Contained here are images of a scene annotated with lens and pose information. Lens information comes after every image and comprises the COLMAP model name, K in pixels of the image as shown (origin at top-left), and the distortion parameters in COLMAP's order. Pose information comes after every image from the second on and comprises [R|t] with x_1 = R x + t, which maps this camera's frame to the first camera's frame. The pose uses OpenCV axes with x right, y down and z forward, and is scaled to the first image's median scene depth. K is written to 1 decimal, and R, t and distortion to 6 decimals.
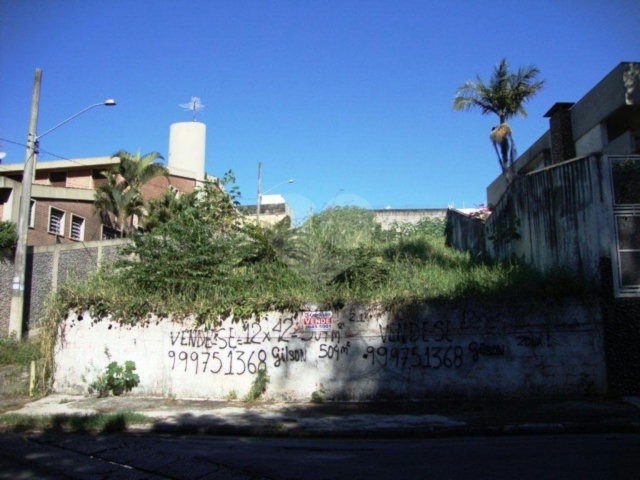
lens RADIAL K [[565.9, 0, 320.0], [0, 565.9, 240.0], [0, 0, 1]] dist [-0.202436, 0.199161]
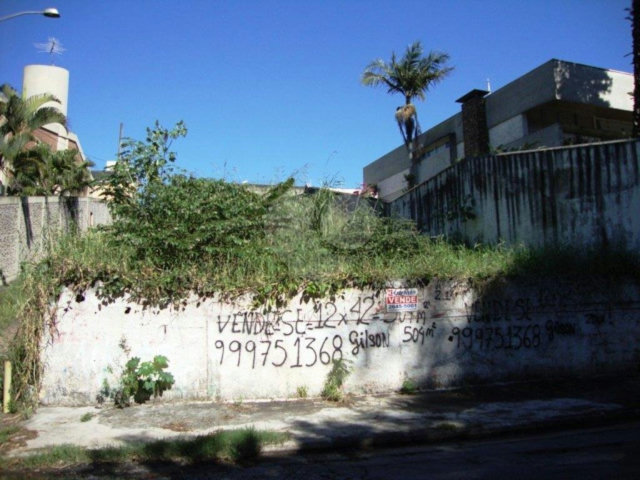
lens RADIAL K [[565.9, 0, 320.0], [0, 565.9, 240.0], [0, 0, 1]] dist [-0.202436, 0.199161]
pose [[0.936510, 0.033297, 0.349056, -0.418561], [-0.046730, 0.998453, 0.030134, 0.032016], [-0.347513, -0.044532, 0.936617, 0.237432]]
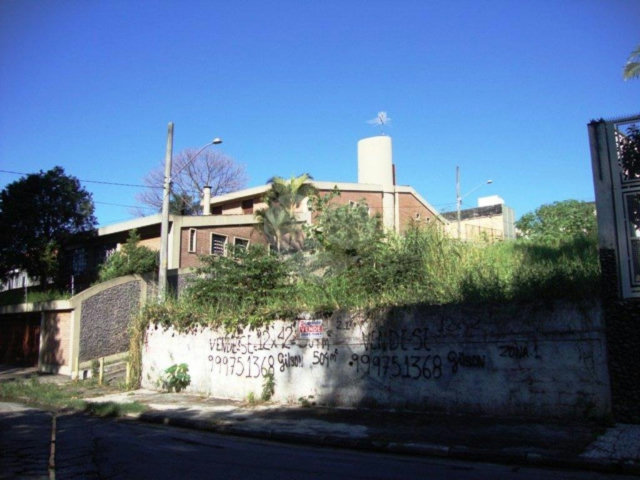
lens RADIAL K [[565.9, 0, 320.0], [0, 565.9, 240.0], [0, 0, 1]] dist [-0.202436, 0.199161]
pose [[0.878771, -0.078649, -0.470718, 0.506718], [0.073235, 0.996868, -0.029839, 0.011779], [0.471591, -0.008252, 0.881779, 0.087045]]
